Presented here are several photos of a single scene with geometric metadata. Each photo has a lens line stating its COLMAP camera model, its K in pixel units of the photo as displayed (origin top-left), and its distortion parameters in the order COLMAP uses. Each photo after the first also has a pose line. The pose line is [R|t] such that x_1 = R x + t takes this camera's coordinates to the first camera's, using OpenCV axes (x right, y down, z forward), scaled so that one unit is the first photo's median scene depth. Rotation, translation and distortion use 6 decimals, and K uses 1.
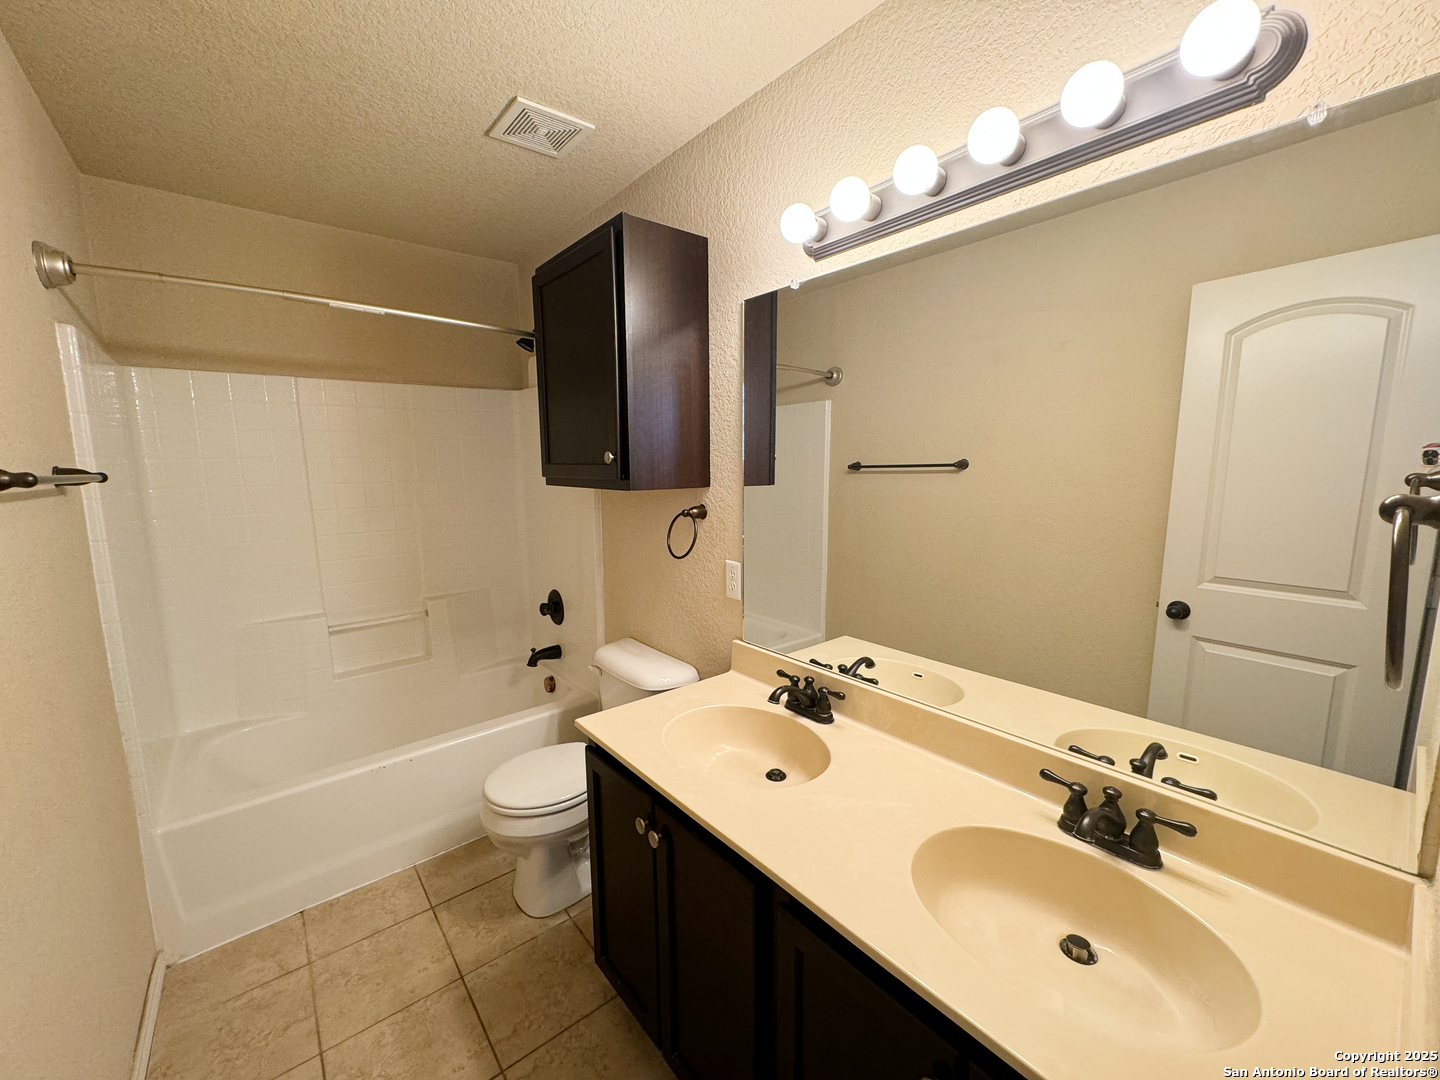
lens RADIAL K [[573.6, 0, 718.4], [0, 573.6, 541.6], [0, 0, 1]] dist [-0.001193, -0.000237]
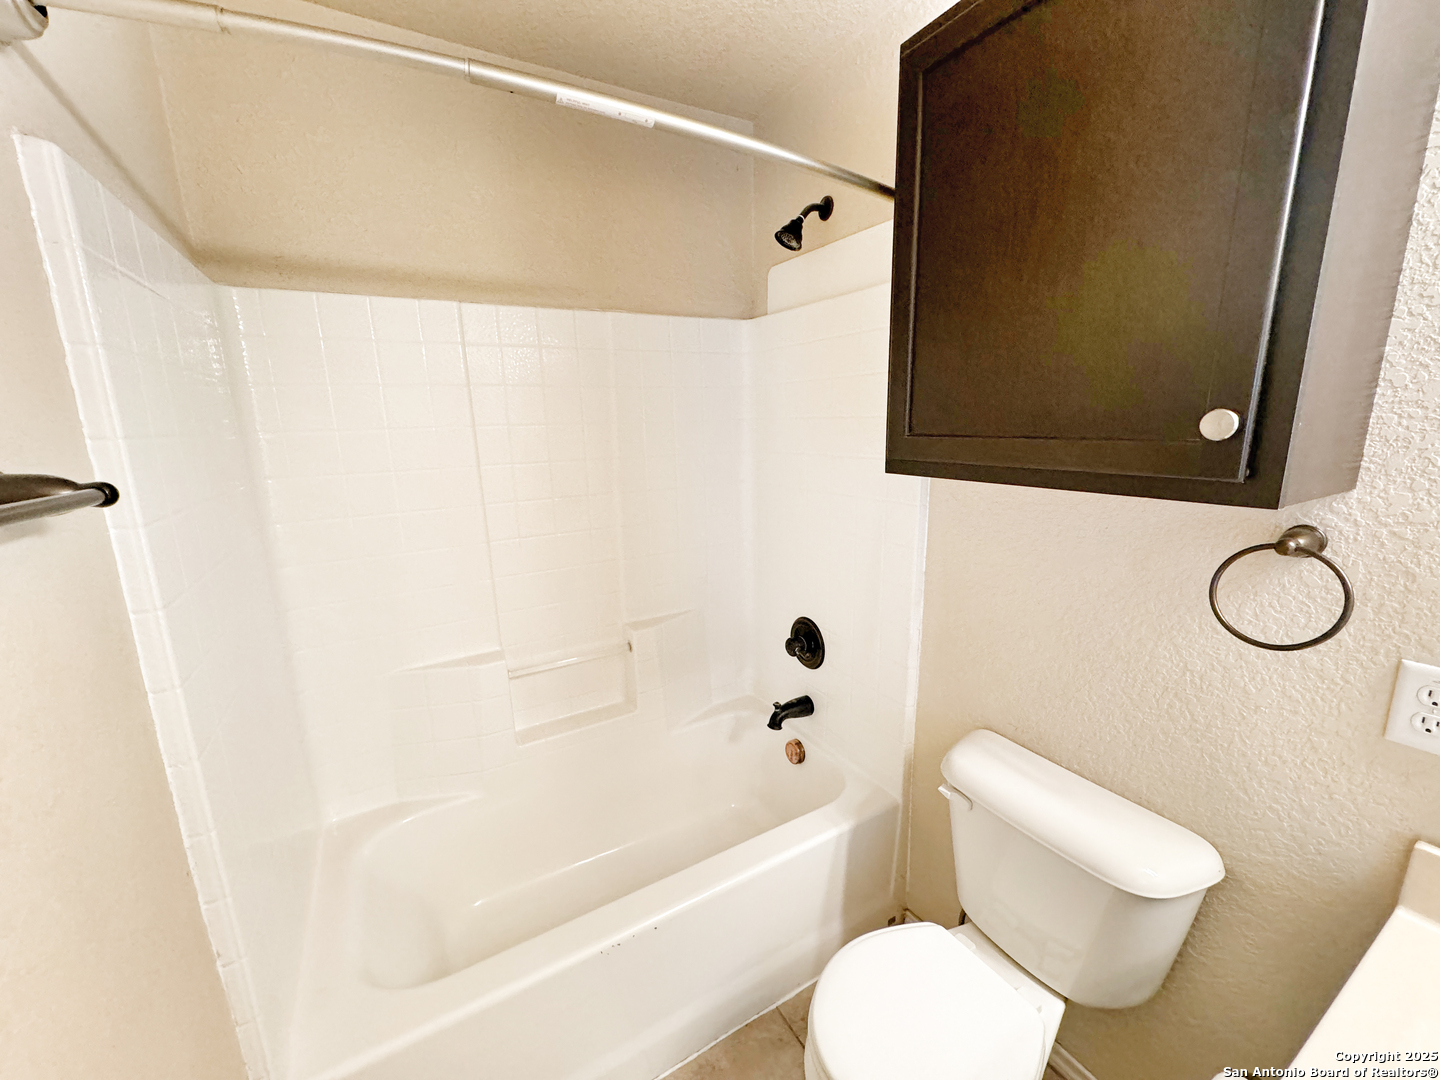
lens RADIAL K [[573.6, 0, 722.6], [0, 573.6, 542.0], [0, 0, 1]] dist [-0.001193, -0.000237]
pose [[0.987116, 0.020578, -0.158676, -0.278929], [-0.009034, 0.997281, 0.073133, -0.054146], [0.159750, -0.070758, 0.984618, 0.323352]]
